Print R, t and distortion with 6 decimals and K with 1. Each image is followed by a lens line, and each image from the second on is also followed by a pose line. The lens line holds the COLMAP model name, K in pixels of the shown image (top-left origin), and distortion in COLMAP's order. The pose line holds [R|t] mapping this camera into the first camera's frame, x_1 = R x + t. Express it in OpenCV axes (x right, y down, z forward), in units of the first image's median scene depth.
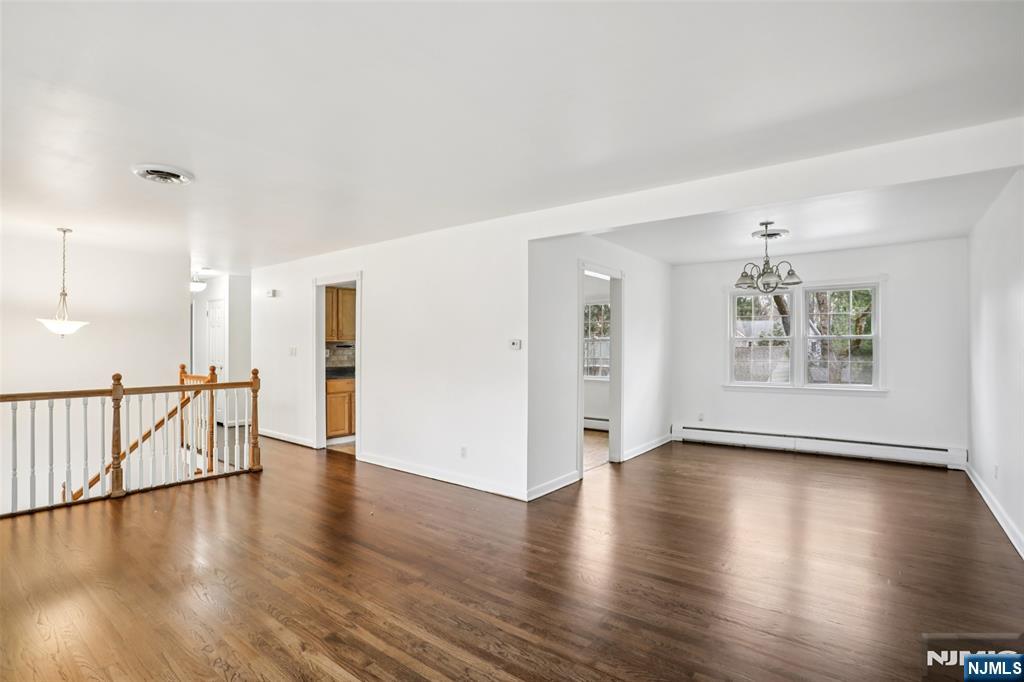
lens RADIAL K [[512.2, 0, 508.7], [0, 512.2, 341.0], [0, 0, 1]] dist [-0.036058, 0.015736]
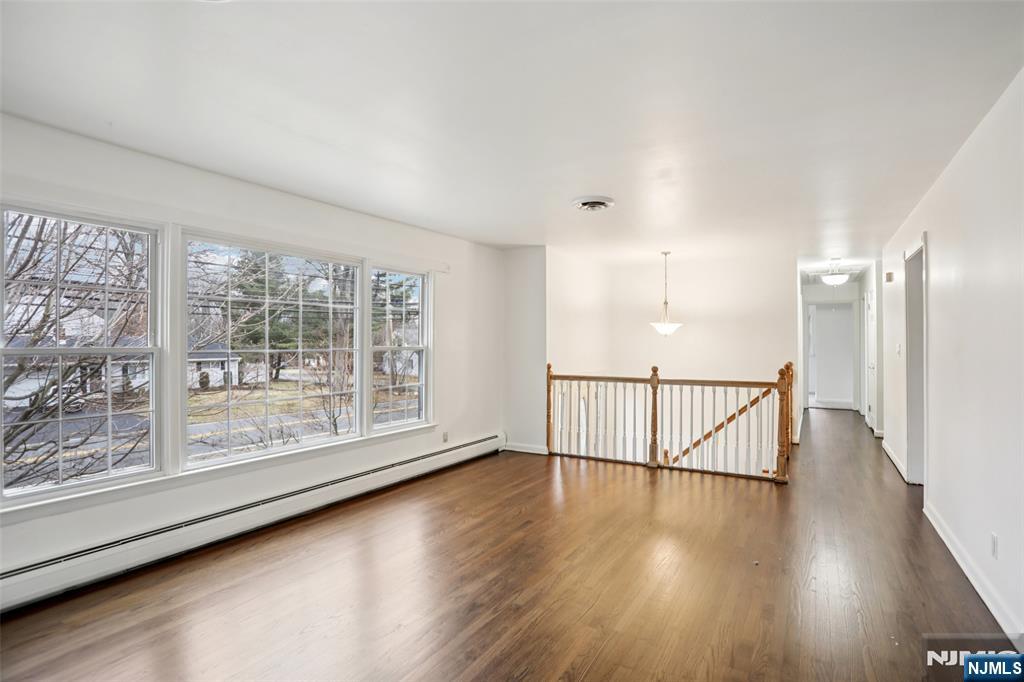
lens RADIAL K [[512.2, 0, 508.5], [0, 512.2, 335.2], [0, 0, 1]] dist [-0.036058, 0.015736]
pose [[0.113851, -0.013595, -0.993405, 0.416349], [0.009549, 0.999875, -0.012589, 0.001540], [0.993452, -0.008053, 0.113967, 0.506698]]
